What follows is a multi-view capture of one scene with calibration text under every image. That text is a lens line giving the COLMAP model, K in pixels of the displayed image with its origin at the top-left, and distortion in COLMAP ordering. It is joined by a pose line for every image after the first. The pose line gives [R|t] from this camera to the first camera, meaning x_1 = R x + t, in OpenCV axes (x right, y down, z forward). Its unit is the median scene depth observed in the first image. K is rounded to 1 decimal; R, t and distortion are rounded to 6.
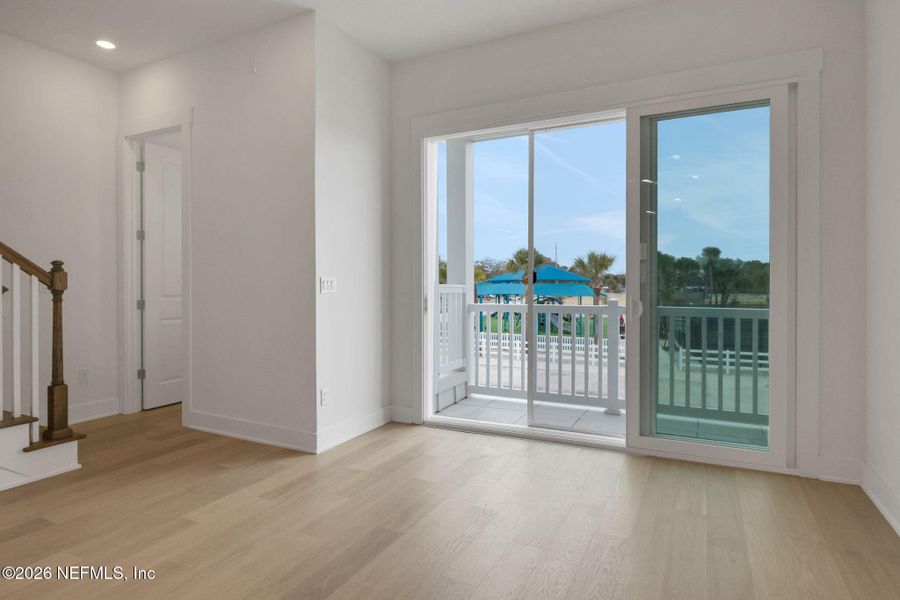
lens RADIAL K [[483.1, 0, 457.1], [0, 483.1, 292.2], [0, 0, 1]] dist [-0.006842, 0.000718]
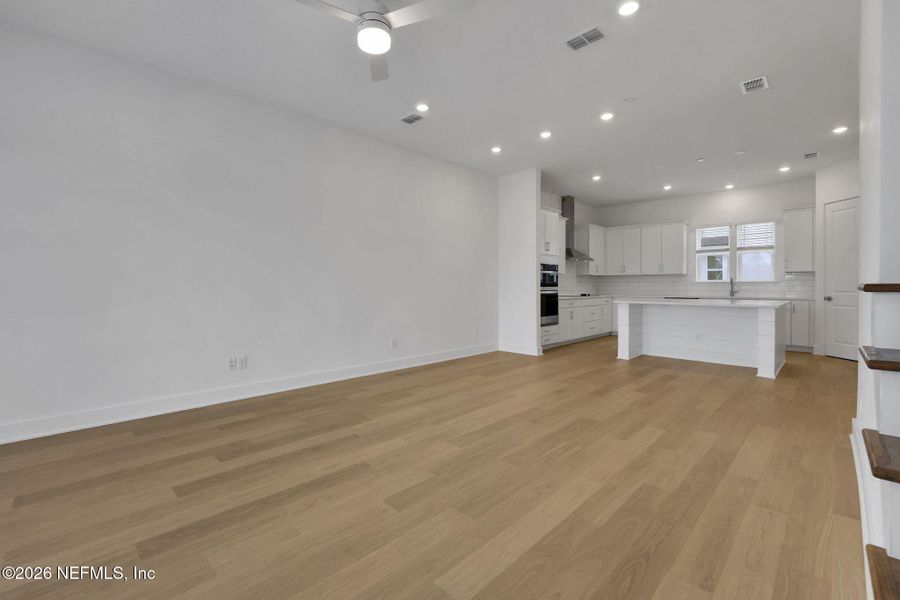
lens RADIAL K [[391.5, 0, 443.2], [0, 391.5, 289.3], [0, 0, 1]] dist [-0.005977, -0.000172]
pose [[-0.949058, -0.001646, 0.315096, -0.393989], [0.005752, 0.999729, 0.022548, -0.005150], [-0.315048, 0.023212, -0.948792, 0.650583]]
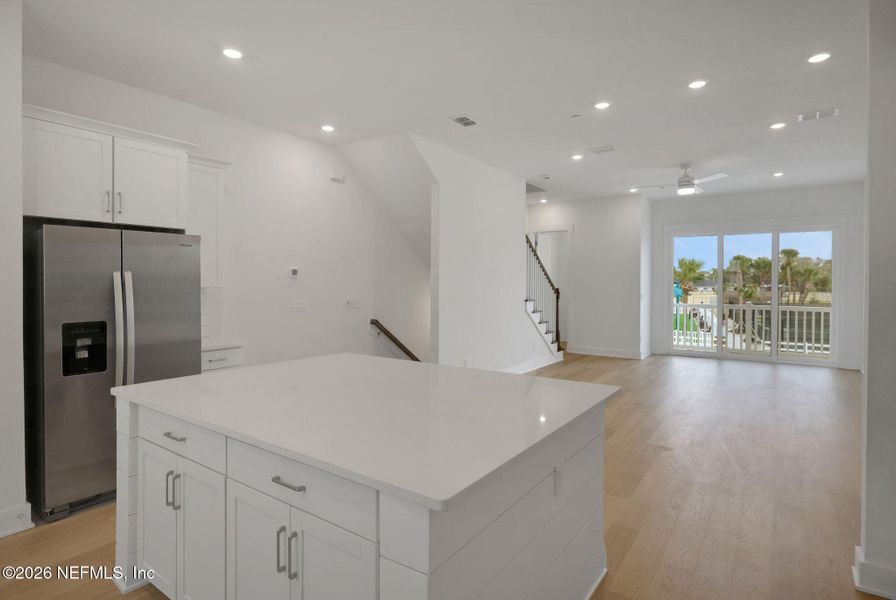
lens RADIAL K [[480.9, 0, 444.7], [0, 480.9, 282.6], [0, 0, 1]] dist [-0.006842, 0.000718]
pose [[0.990945, 0.004106, -0.134207, -0.627835], [-0.005545, 0.999931, -0.010349, -0.036863], [0.134155, 0.011000, 0.990899, -1.112137]]
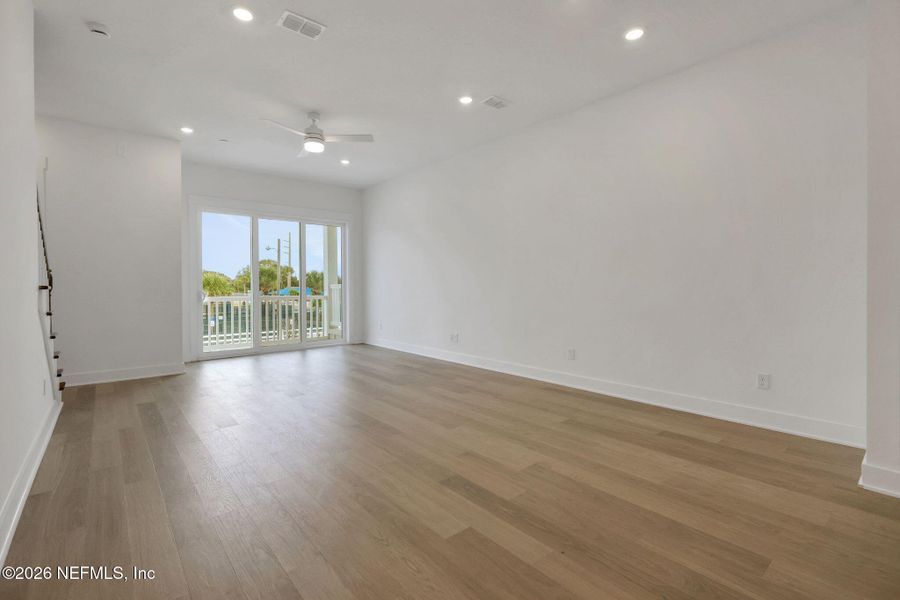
lens RADIAL K [[405.3, 0, 448.6], [0, 405.3, 292.5], [0, 0, 1]] dist [-0.010044, -0.000431]
pose [[0.380527, -0.013965, 0.924664, -0.854558], [0.017361, 0.999818, 0.007956, 0.012359], [-0.924607, 0.013026, 0.380700, -0.354805]]
